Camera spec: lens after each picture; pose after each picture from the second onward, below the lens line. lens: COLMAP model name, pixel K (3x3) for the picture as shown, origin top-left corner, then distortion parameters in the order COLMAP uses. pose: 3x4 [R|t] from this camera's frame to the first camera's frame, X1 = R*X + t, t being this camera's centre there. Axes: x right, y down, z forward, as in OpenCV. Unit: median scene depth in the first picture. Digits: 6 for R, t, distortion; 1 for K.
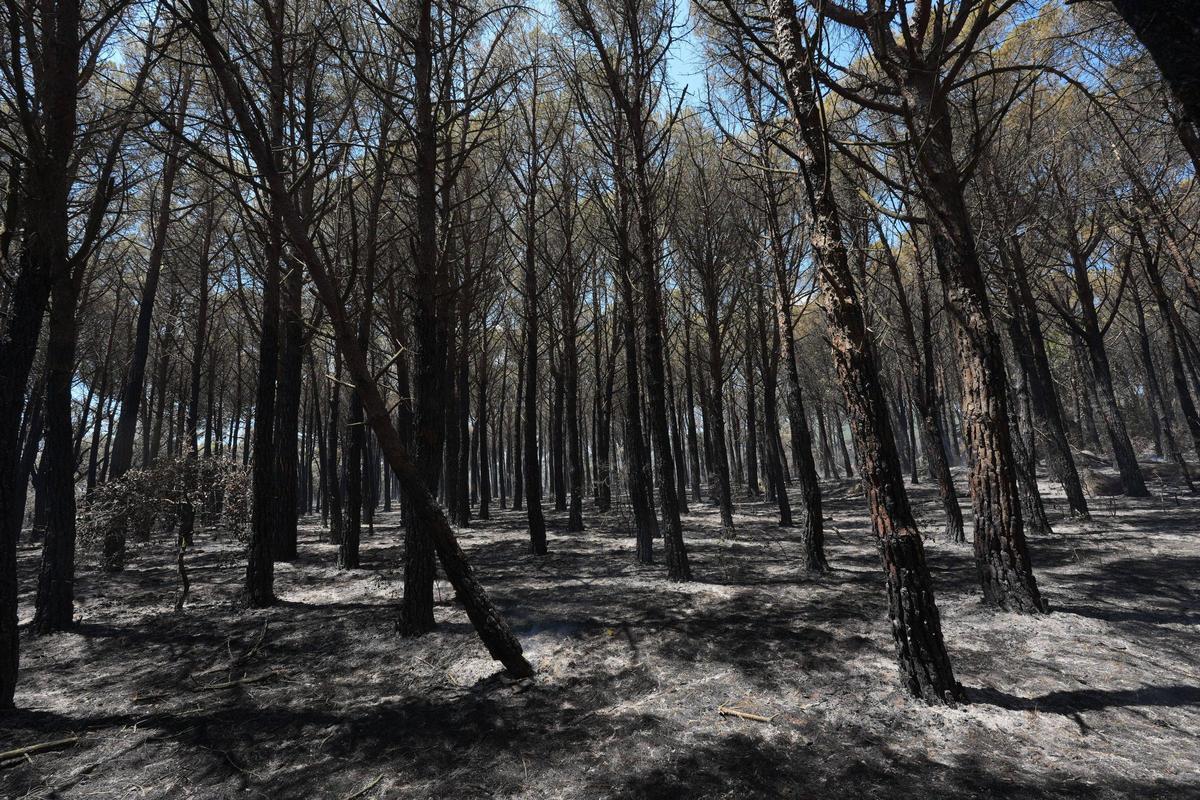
lens RADIAL K [[509.0, 0, 604.1], [0, 509.0, 420.0], [0, 0, 1]] dist [-0.001414, -0.000182]
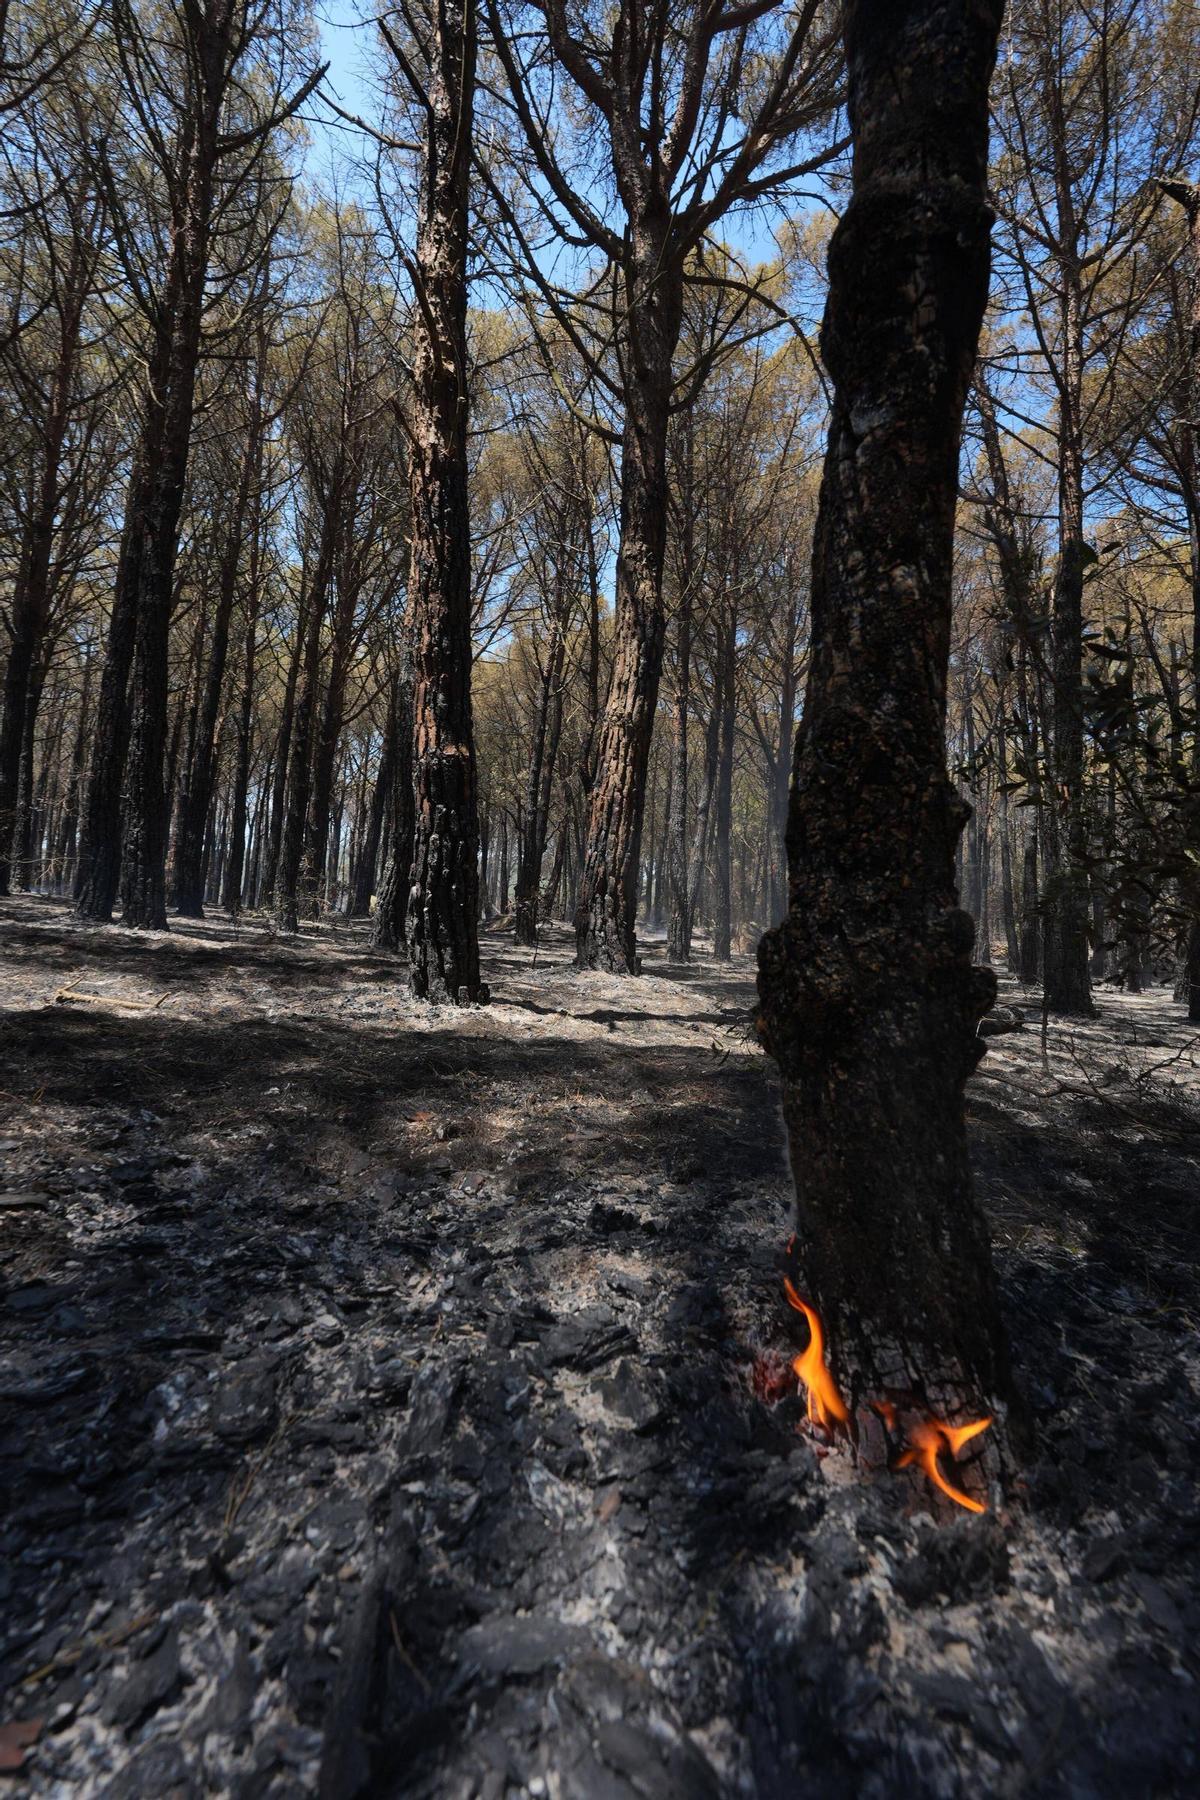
lens RADIAL K [[790.5, 0, 601.2], [0, 790.5, 896.1], [0, 0, 1]] dist [0.007088, -0.000327]
pose [[0.830313, 0.133560, 0.541056, 0.149201], [-0.198045, 0.978201, 0.062453, 0.190933], [-0.520921, -0.159009, 0.838664, 0.030530]]
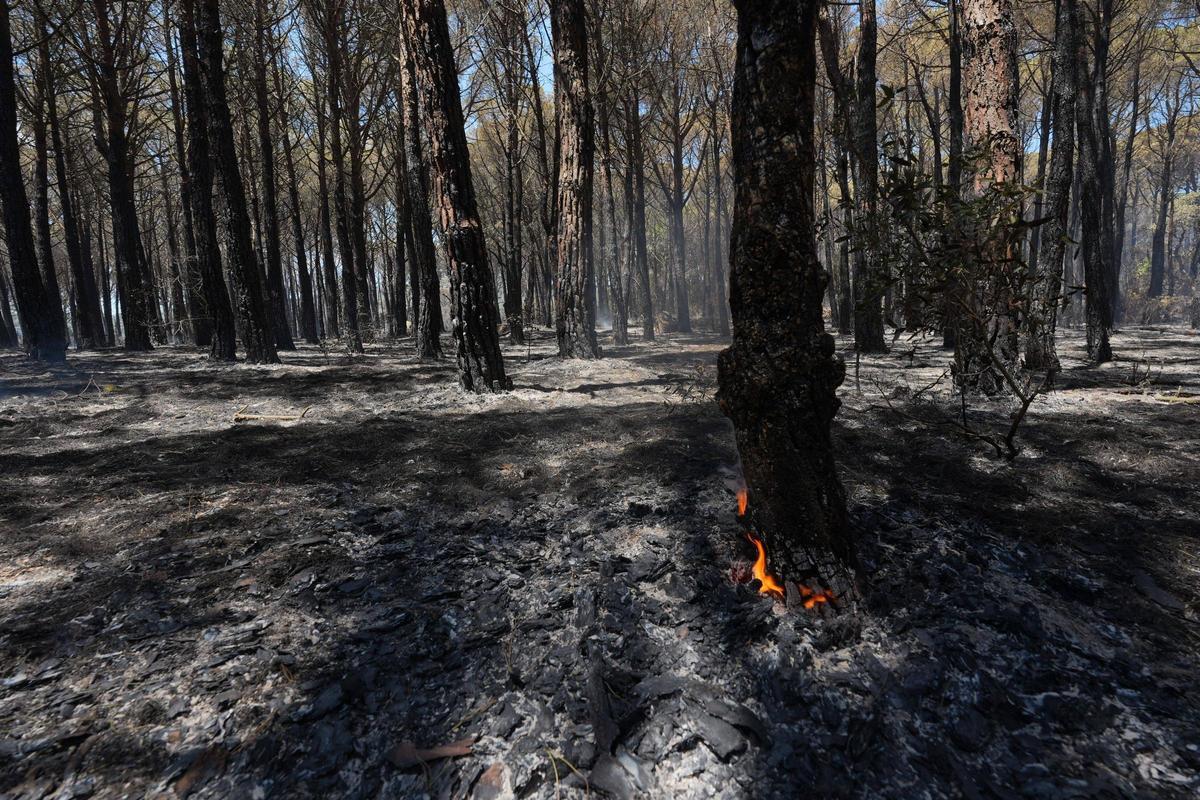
lens RADIAL K [[524.9, 0, 599.2], [0, 524.9, 396.0], [0, 0, 1]] dist [0.004173, -0.000487]
pose [[0.801986, -0.056127, 0.594701, 0.123374], [-0.098791, 0.969404, 0.224715, 0.182085], [-0.589118, -0.238969, 0.771903, 0.022414]]
